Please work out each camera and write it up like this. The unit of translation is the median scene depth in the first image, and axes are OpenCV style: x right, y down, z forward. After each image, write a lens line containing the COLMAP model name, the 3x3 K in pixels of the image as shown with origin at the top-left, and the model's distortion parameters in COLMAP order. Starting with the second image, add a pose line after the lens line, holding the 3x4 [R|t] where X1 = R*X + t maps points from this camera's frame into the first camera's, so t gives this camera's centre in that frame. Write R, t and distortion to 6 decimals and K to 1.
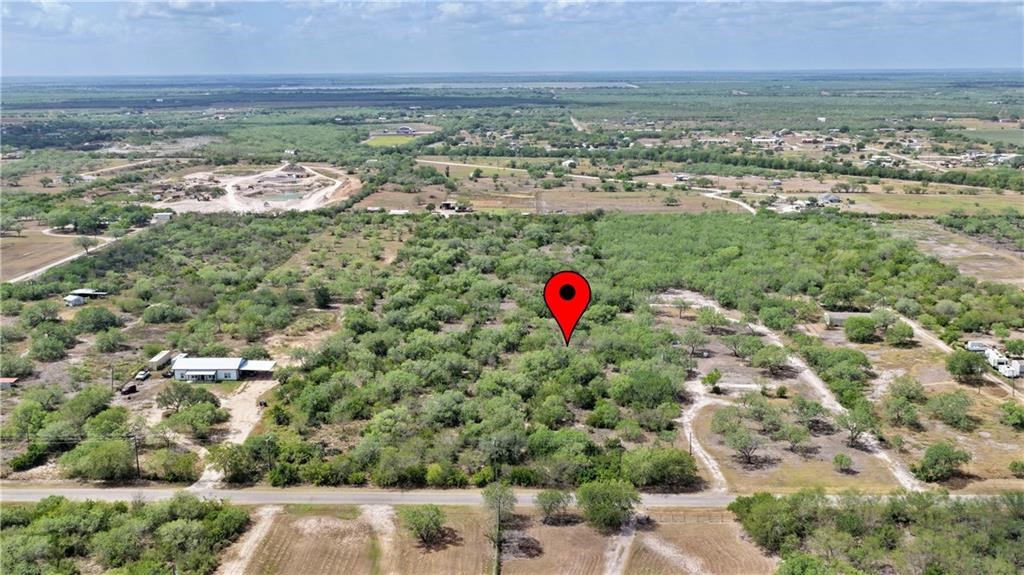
lens RADIAL K [[854.0, 0, 517.2], [0, 854.0, 287.6], [0, 0, 1]] dist [-0.003155, 0.004568]
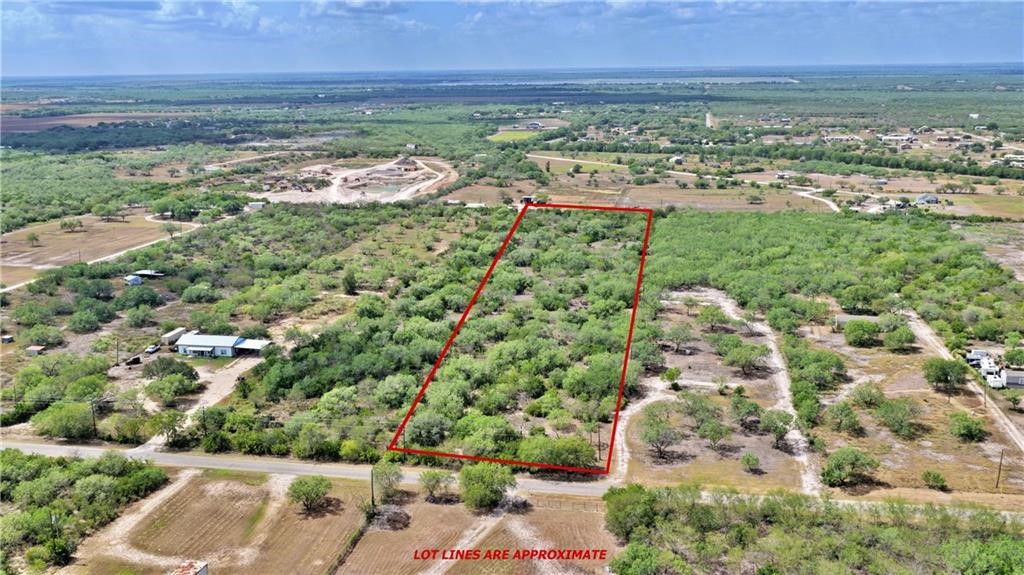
lens RADIAL K [[844.8, 0, 512.0], [0, 844.8, 287.5], [0, 0, 1]] dist [-0.007382, 0.017224]
pose [[0.989782, 0.030822, -0.139220, 0.108901], [-0.029870, 0.999514, 0.008917, 0.000292], [0.139427, -0.004668, 0.990221, -0.006390]]
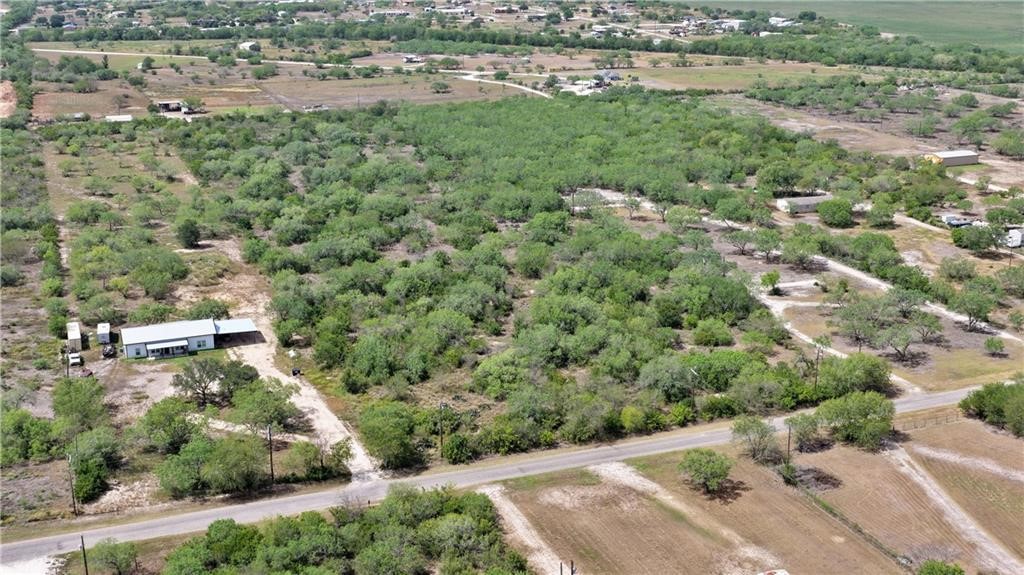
lens RADIAL K [[1015.5, 0, 512.0], [0, 1015.5, 287.5], [0, 0, 1]] dist [-0.004084, 0.007161]
pose [[0.943936, -0.108437, 0.311810, -0.227588], [0.079178, 0.991310, 0.105051, -0.012696], [-0.320492, -0.074473, 0.944319, 0.040250]]
